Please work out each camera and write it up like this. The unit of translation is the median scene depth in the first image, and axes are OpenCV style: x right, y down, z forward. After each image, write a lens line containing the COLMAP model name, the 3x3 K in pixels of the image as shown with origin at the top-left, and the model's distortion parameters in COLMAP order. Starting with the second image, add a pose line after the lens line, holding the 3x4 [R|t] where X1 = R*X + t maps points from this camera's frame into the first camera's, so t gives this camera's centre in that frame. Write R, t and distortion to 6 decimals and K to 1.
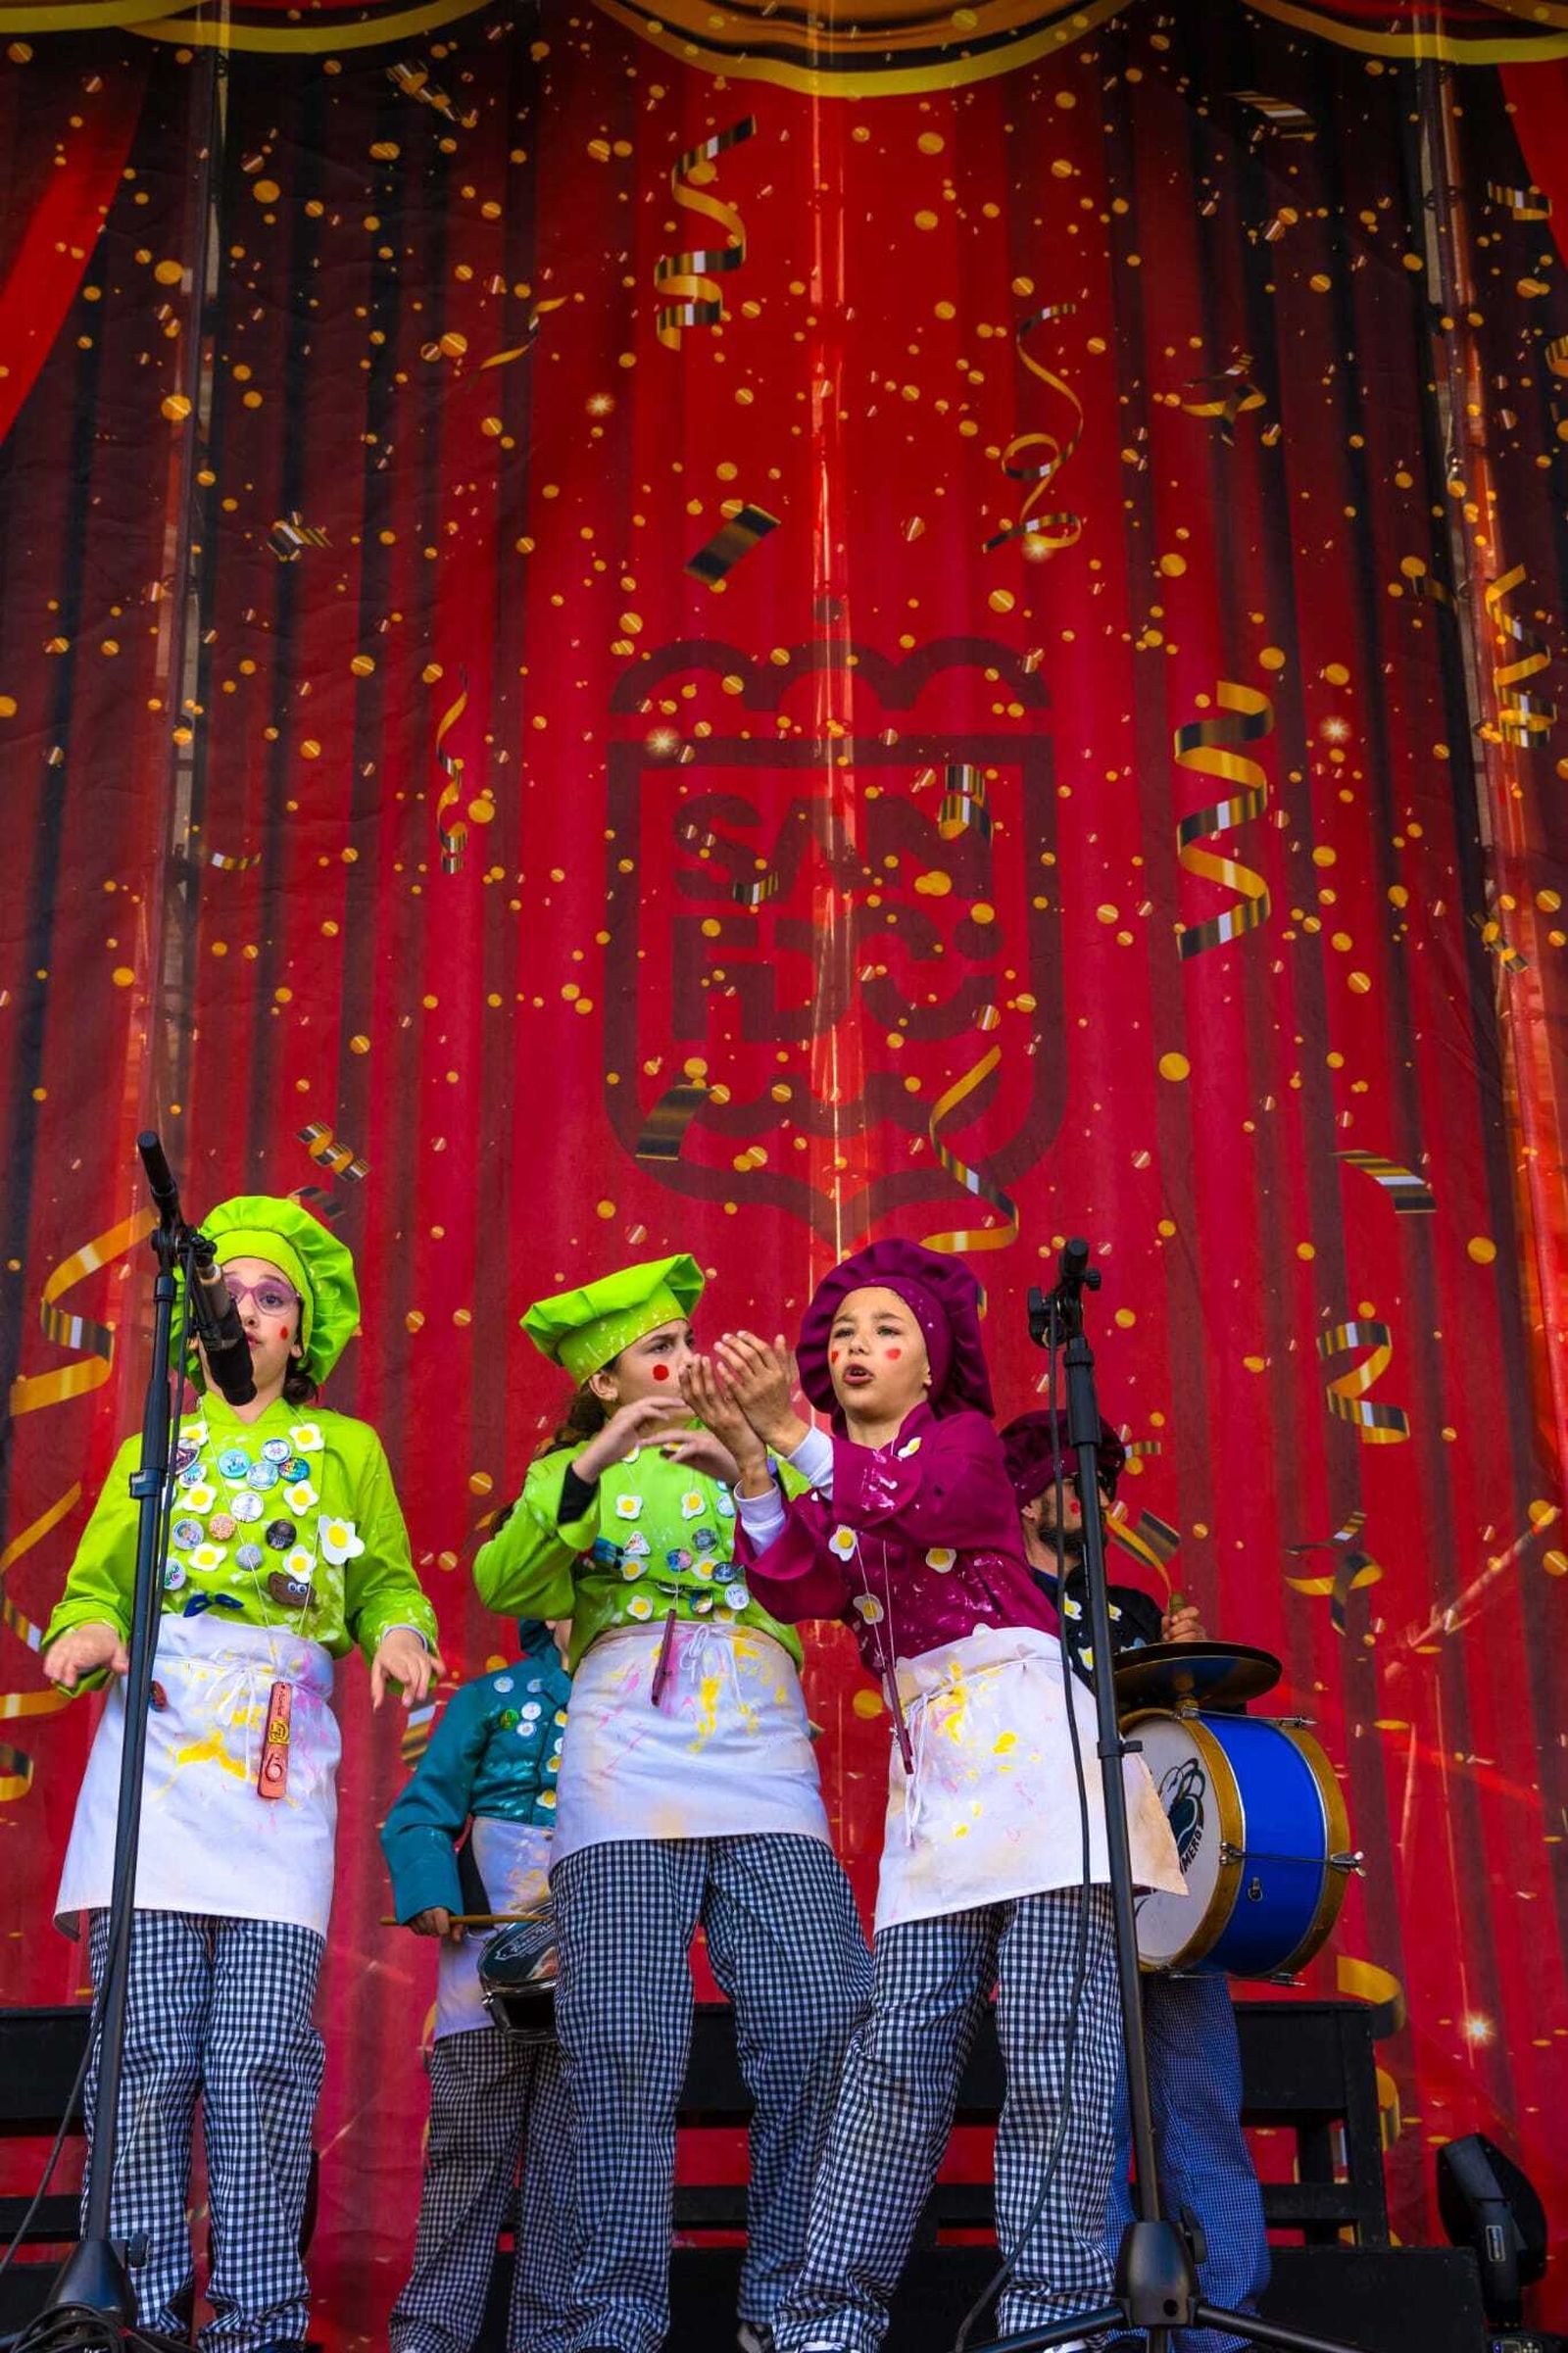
lens RADIAL K [[2895.4, 0, 776.3], [0, 2895.4, 1229.7], [0, 0, 1]] dist [0.063641, 0.290830]
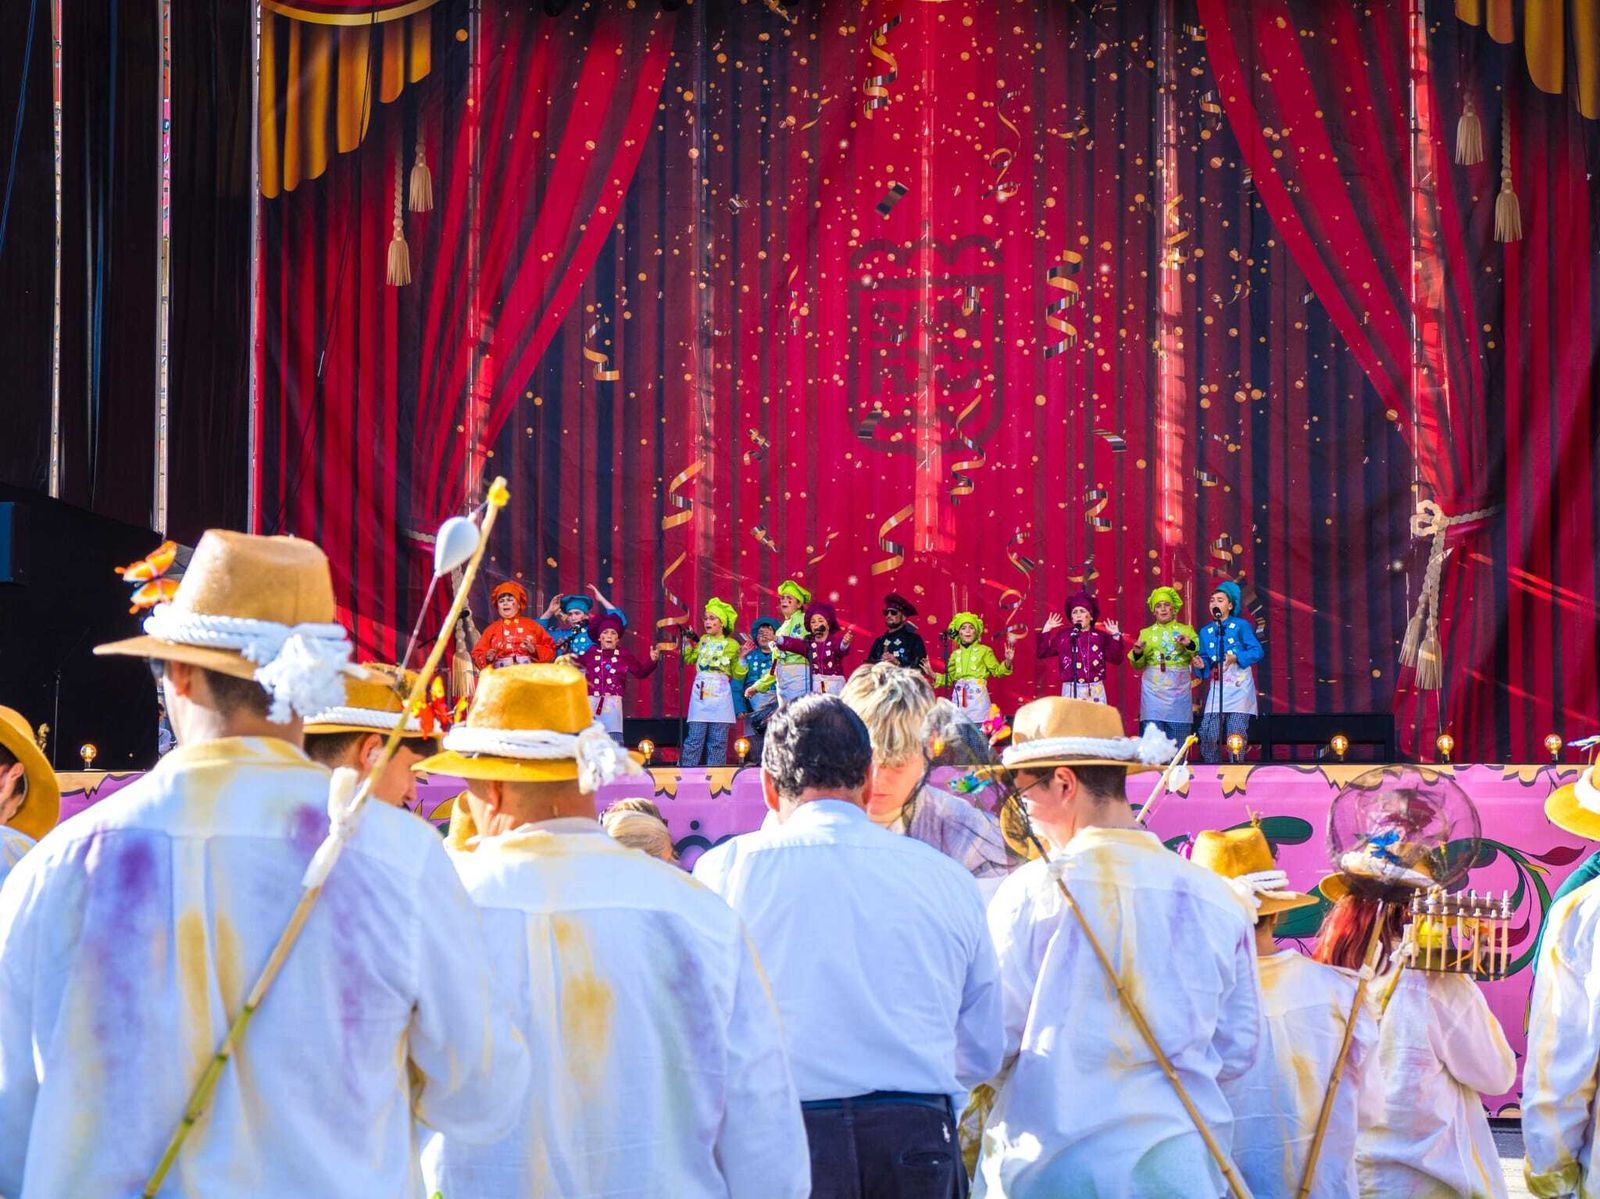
lens RADIAL K [[2683.5, 0, 808.4], [0, 2683.5, 646.1], [0, 0, 1]] dist [0.260501, -0.243933]
pose [[0.982726, -0.006028, -0.184969, 0.385855], [0.053781, 0.965638, 0.254266, -0.491154], [0.177081, -0.259822, 0.949281, -1.586835]]
